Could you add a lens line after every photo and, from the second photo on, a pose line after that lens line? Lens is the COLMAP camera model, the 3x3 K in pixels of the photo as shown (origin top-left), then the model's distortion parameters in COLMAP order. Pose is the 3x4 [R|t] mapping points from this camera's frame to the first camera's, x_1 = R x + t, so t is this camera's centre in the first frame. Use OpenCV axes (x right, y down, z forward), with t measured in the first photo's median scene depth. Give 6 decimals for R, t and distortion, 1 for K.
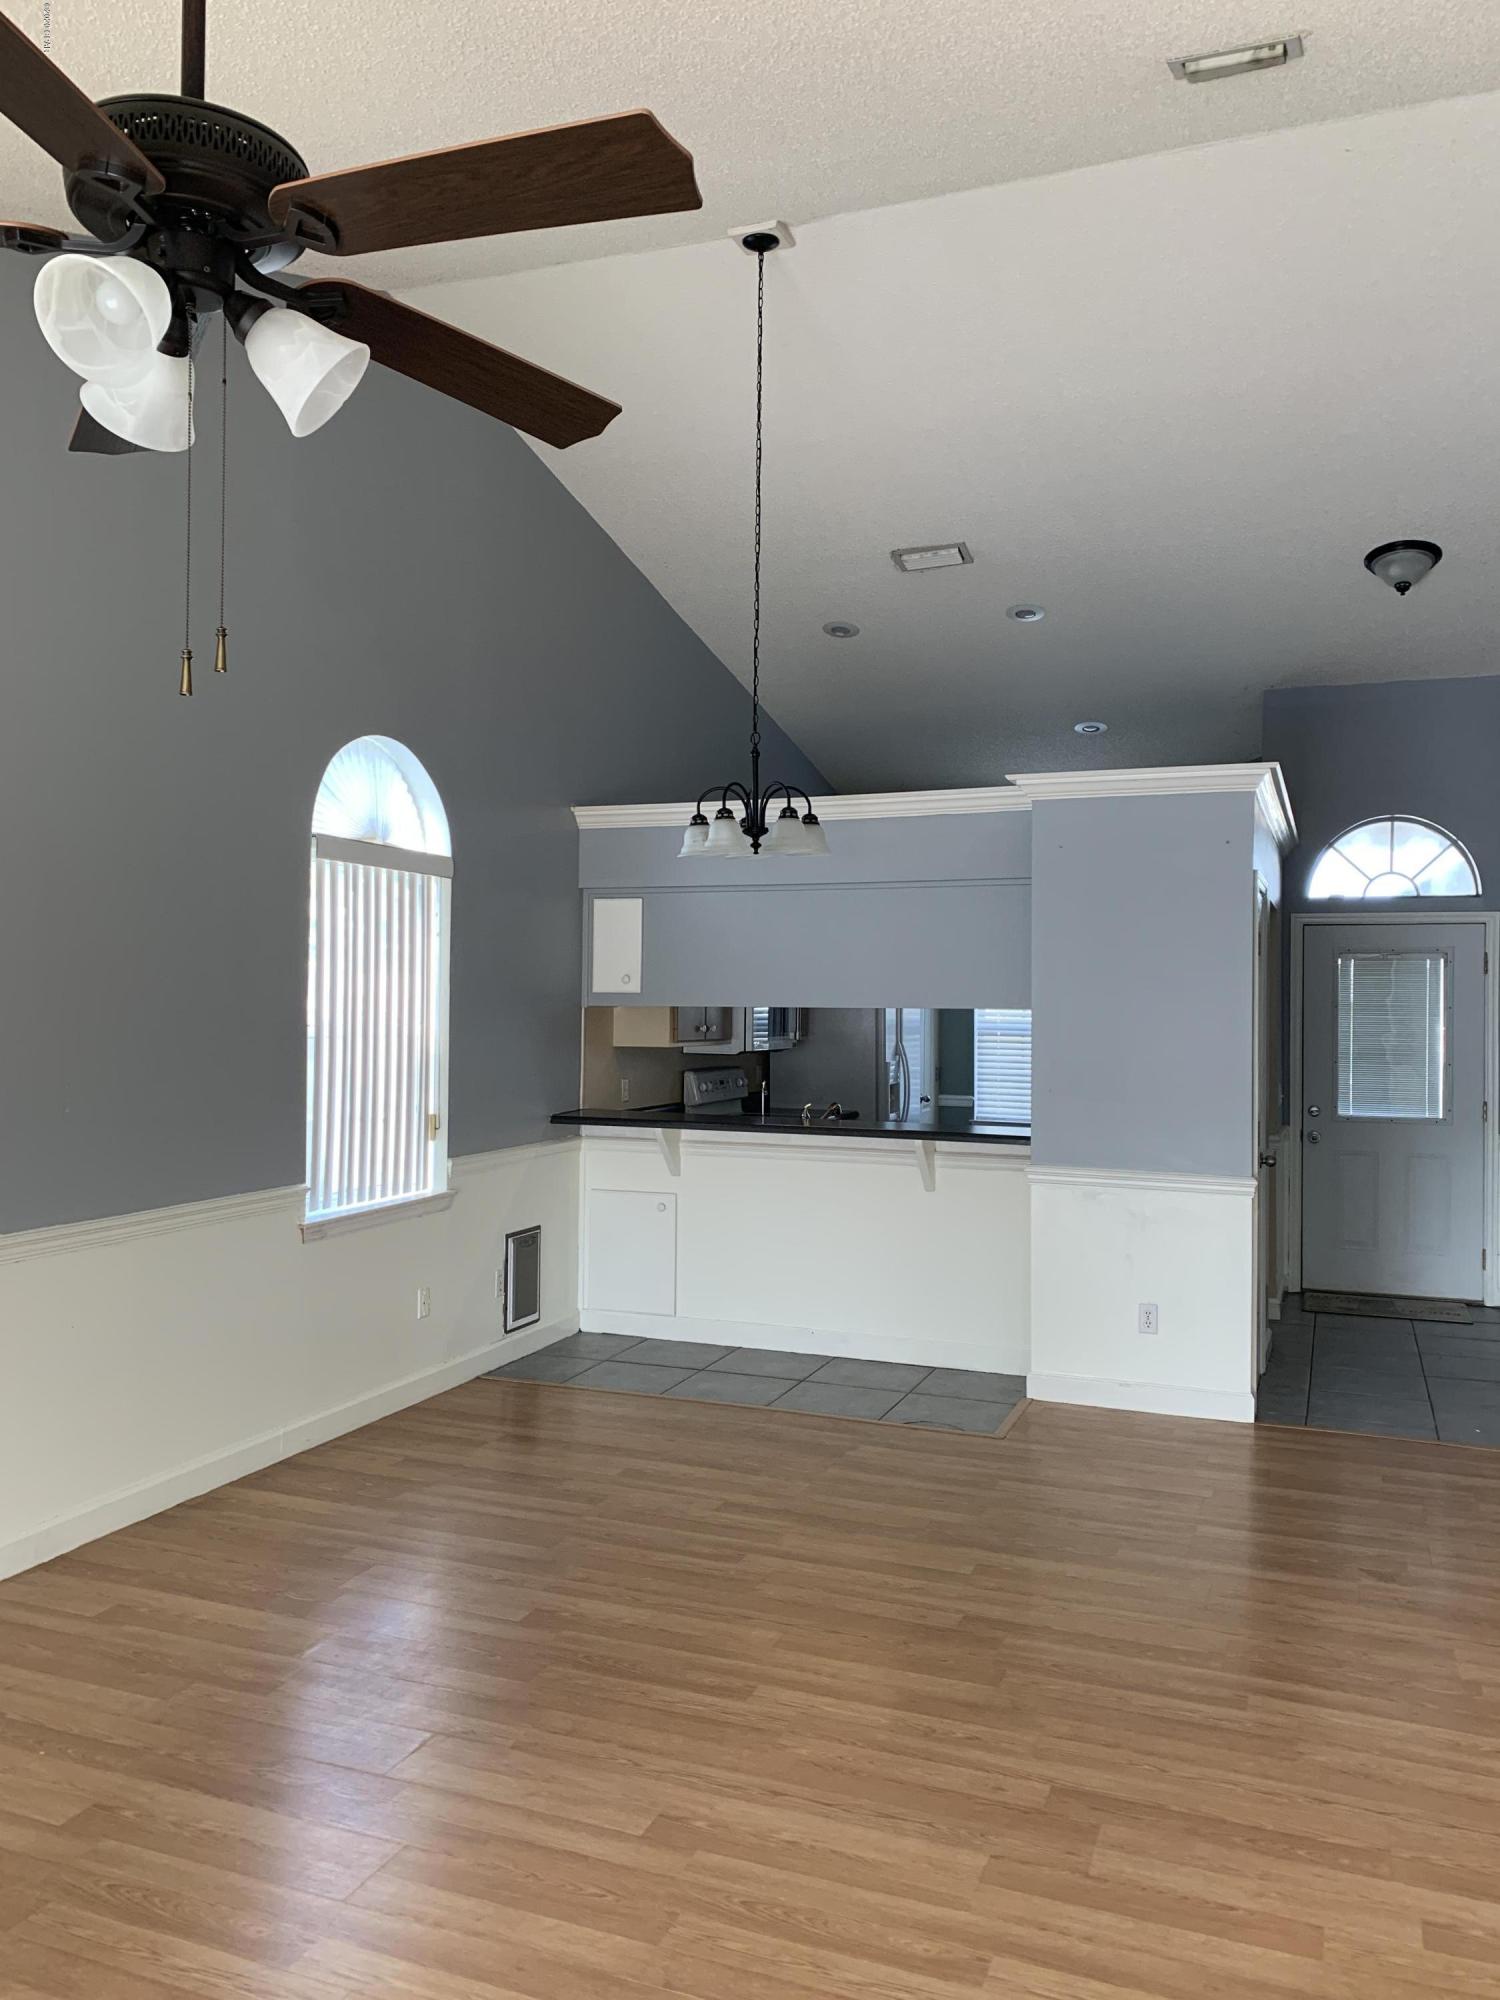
lens RADIAL K [[1540.2, 0, 750.0], [0, 1540.2, 1000.0], [0, 0, 1]] dist [0.050369, -0.049439]
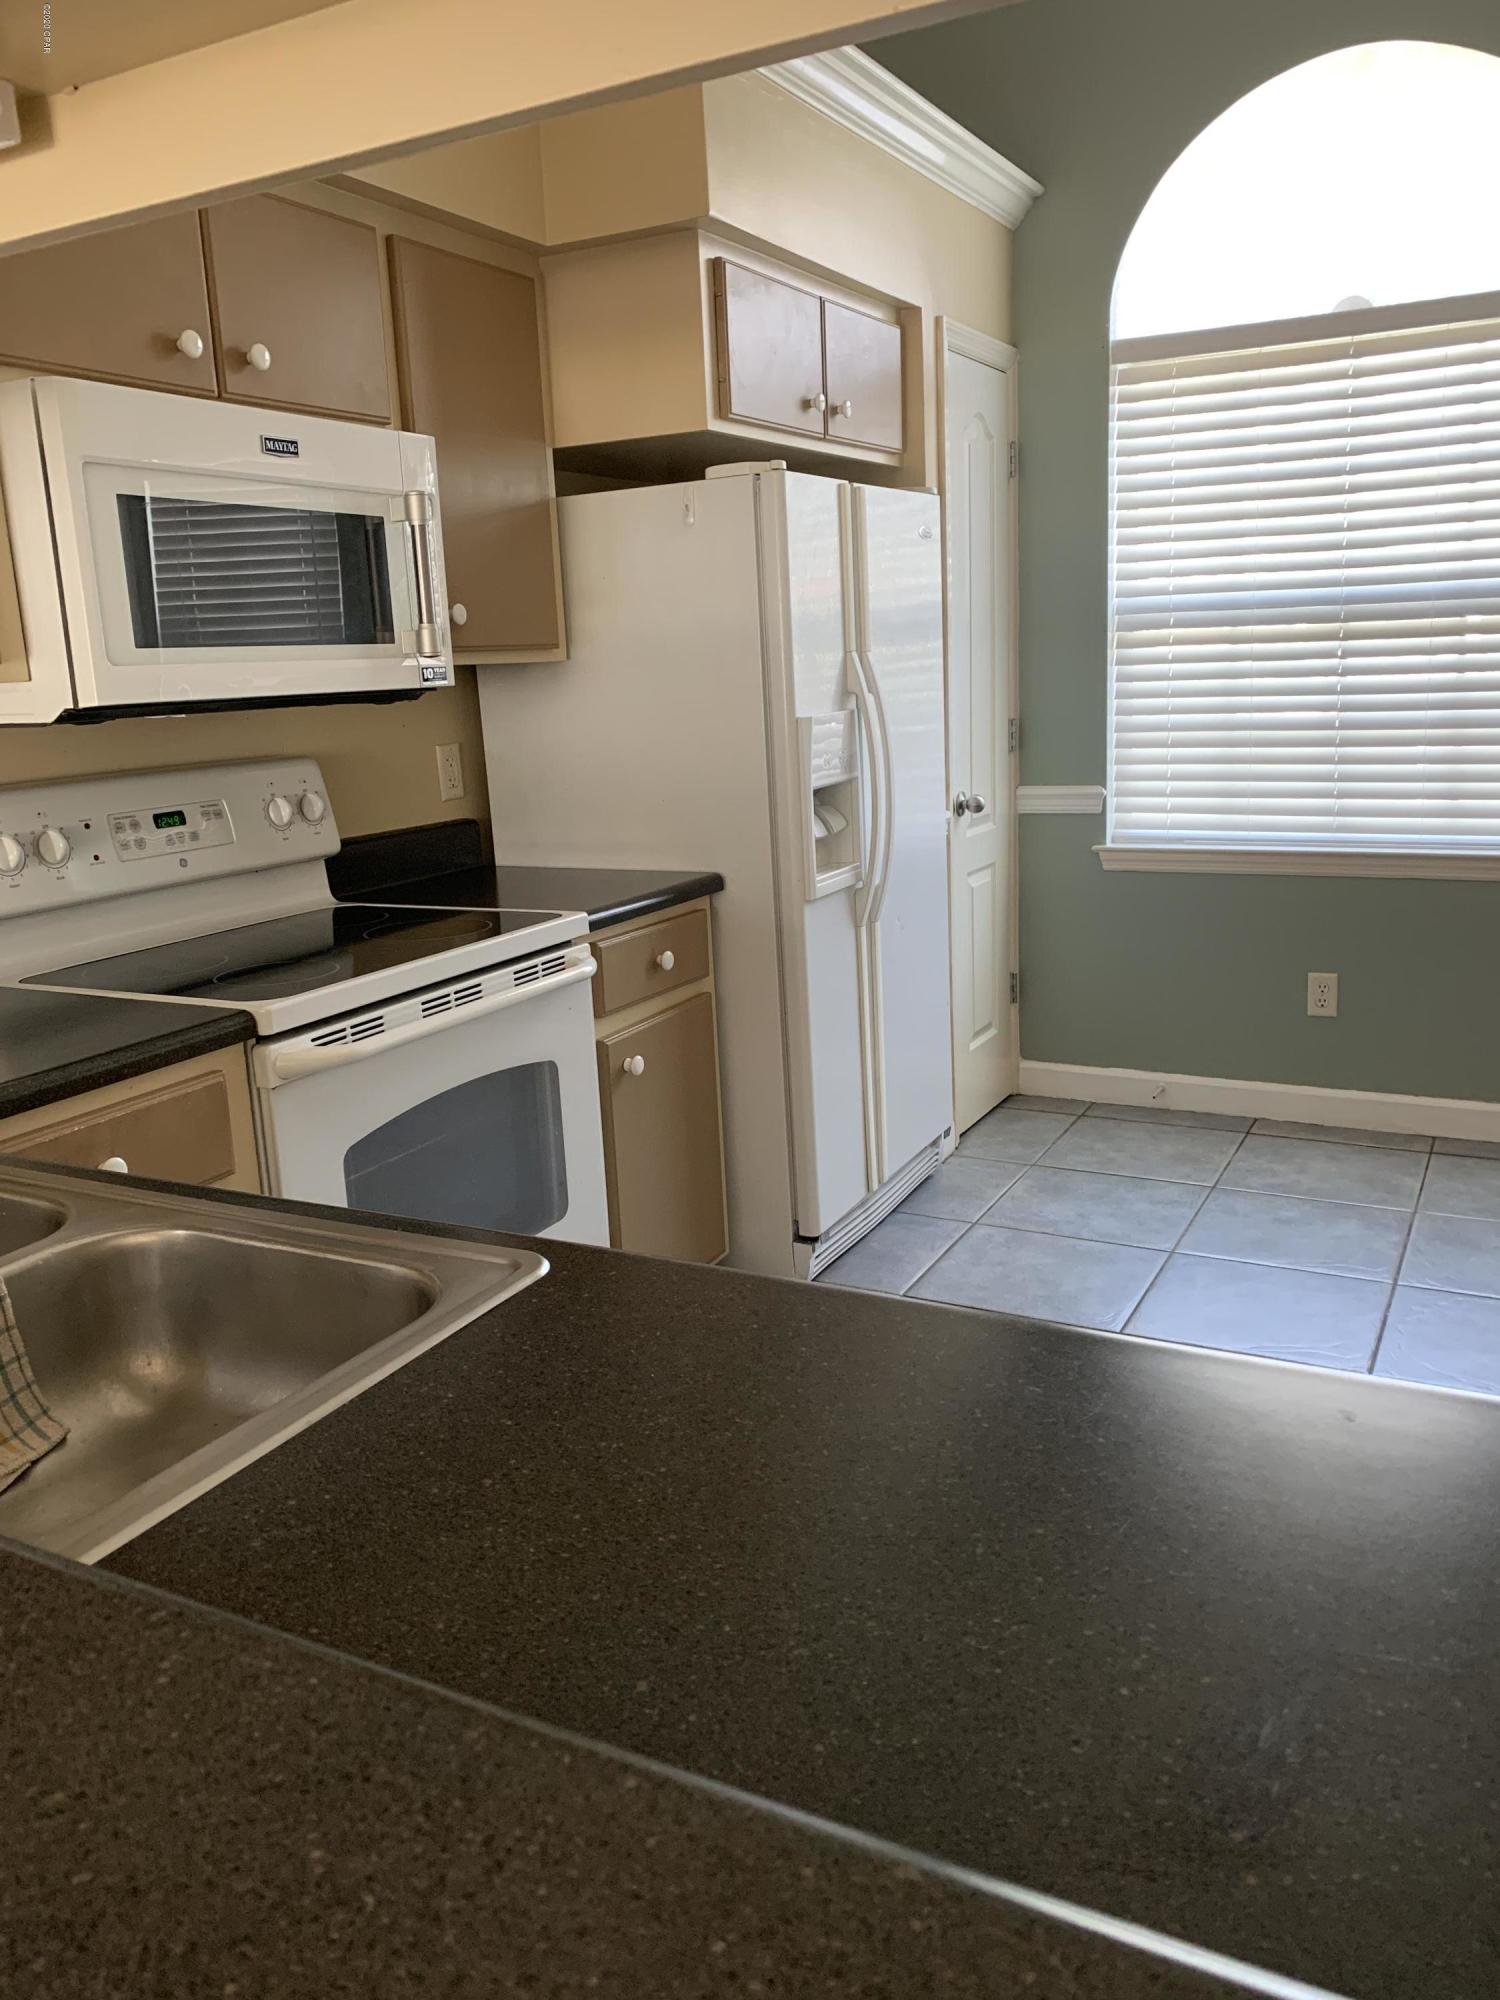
lens RADIAL K [[1535.3, 0, 750.0], [0, 1535.3, 1000.0], [0, 0, 1]] dist [0.016604, -0.007781]
pose [[0.992228, -0.024251, -0.122049, 0.199939], [0.050916, 0.974083, 0.220385, 0.047332], [0.113542, -0.224887, 0.967747, 1.170965]]
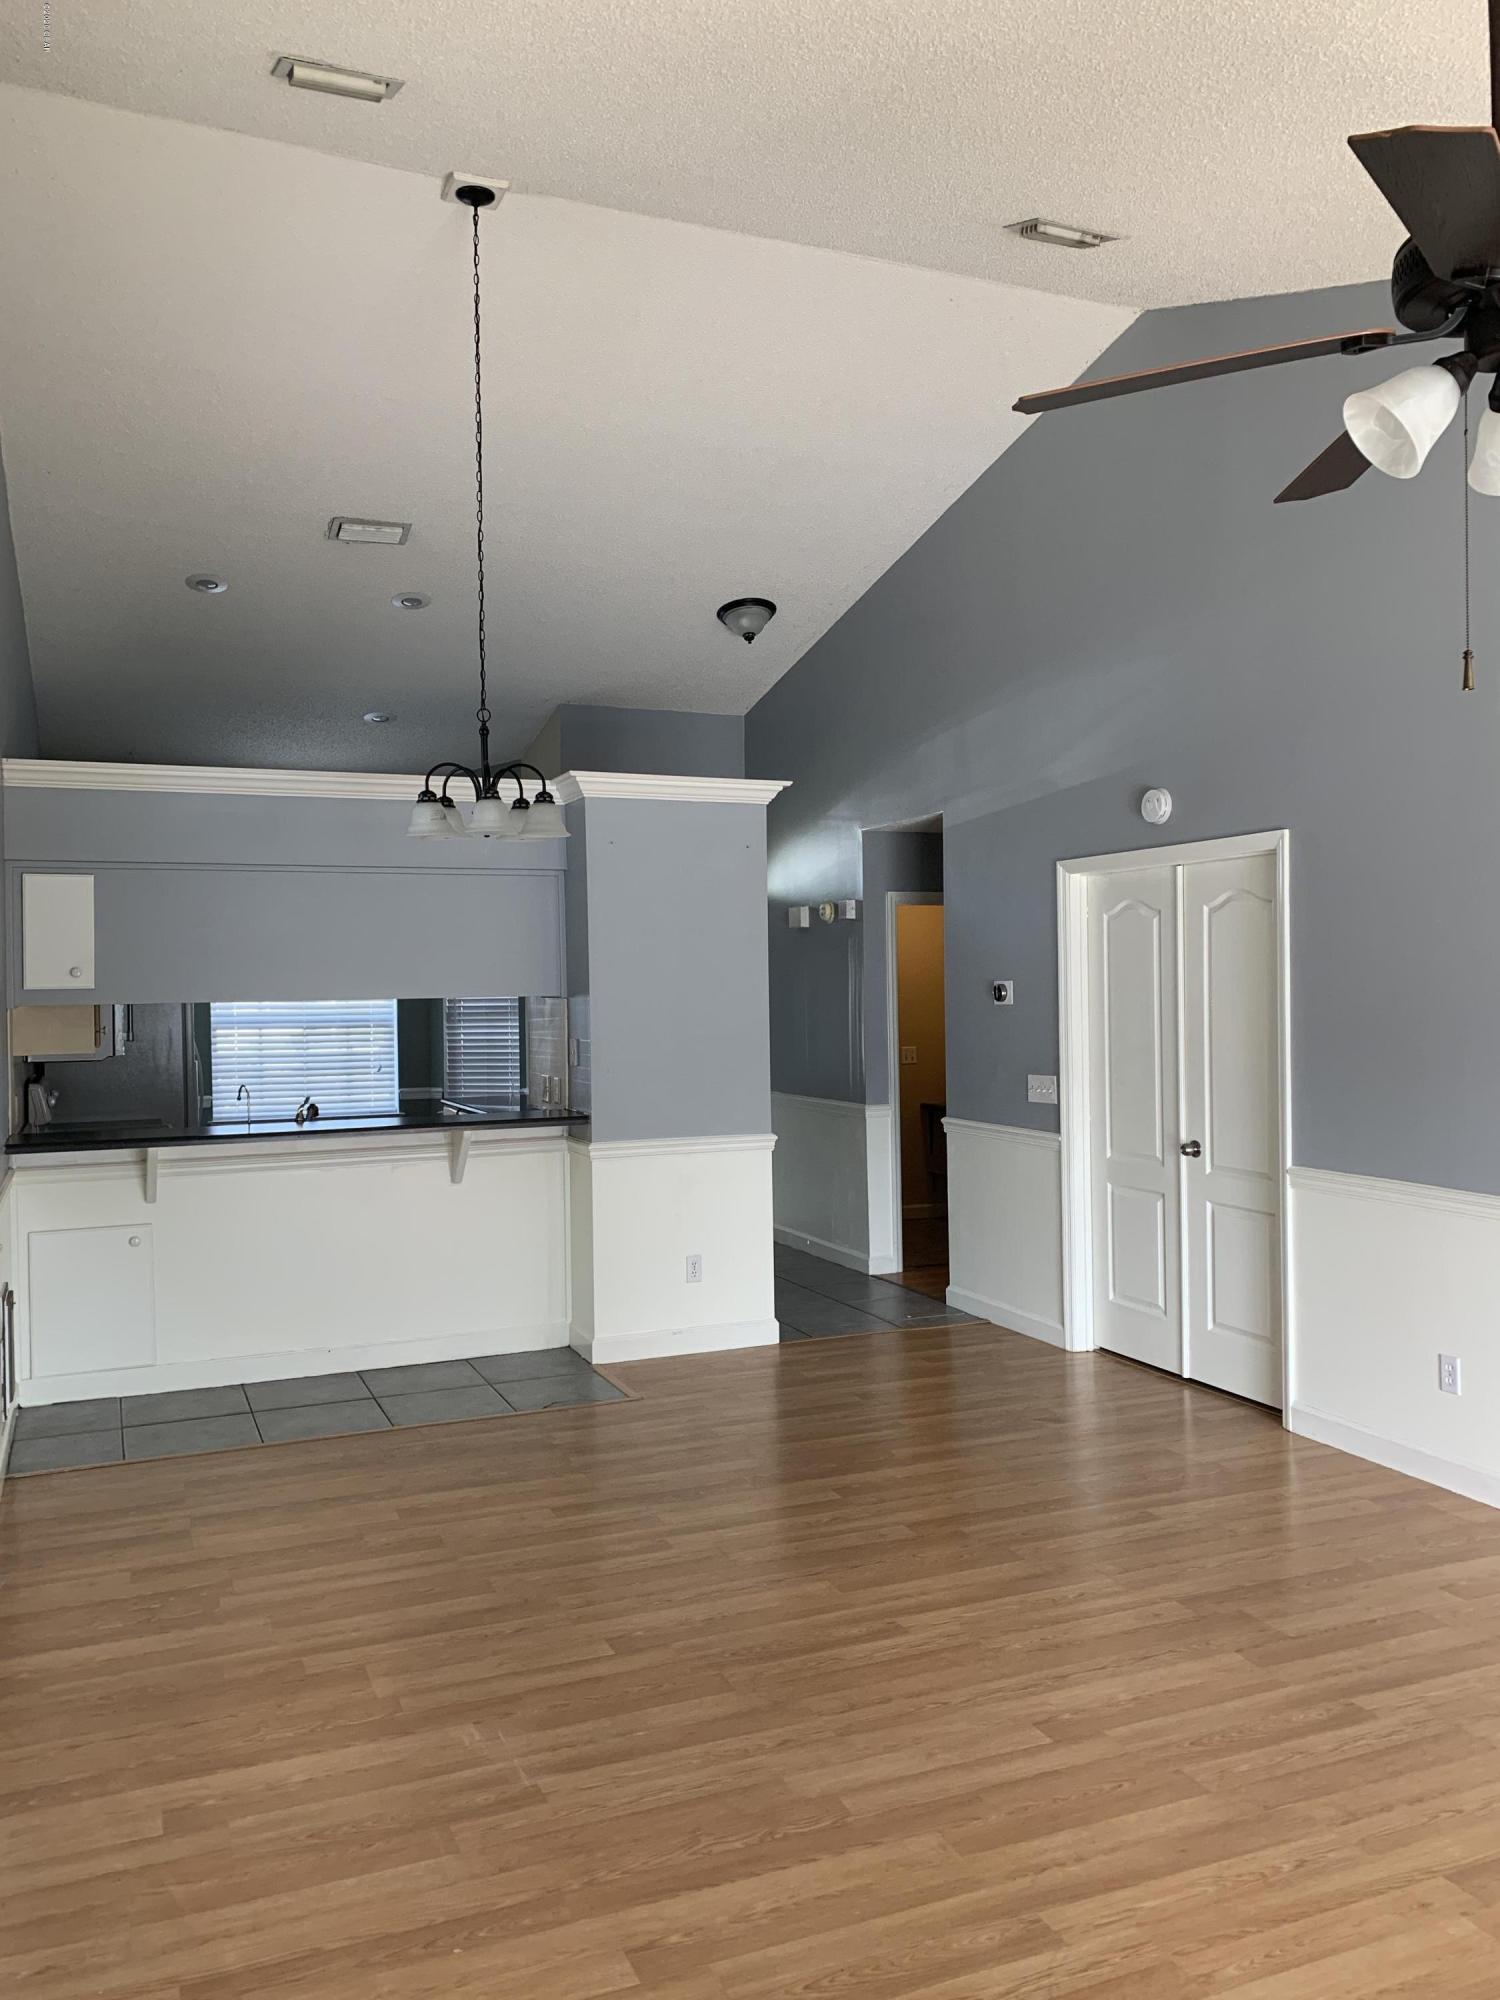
lens RADIAL K [[1535.3, 0, 750.0], [0, 1535.3, 1000.0], [0, 0, 1]] dist [0.016604, -0.007781]
pose [[0.715360, -0.026297, 0.698261, -0.540924], [0.022362, 0.999641, 0.014738, -0.003977], [-0.698398, 0.005072, 0.715692, 0.205579]]
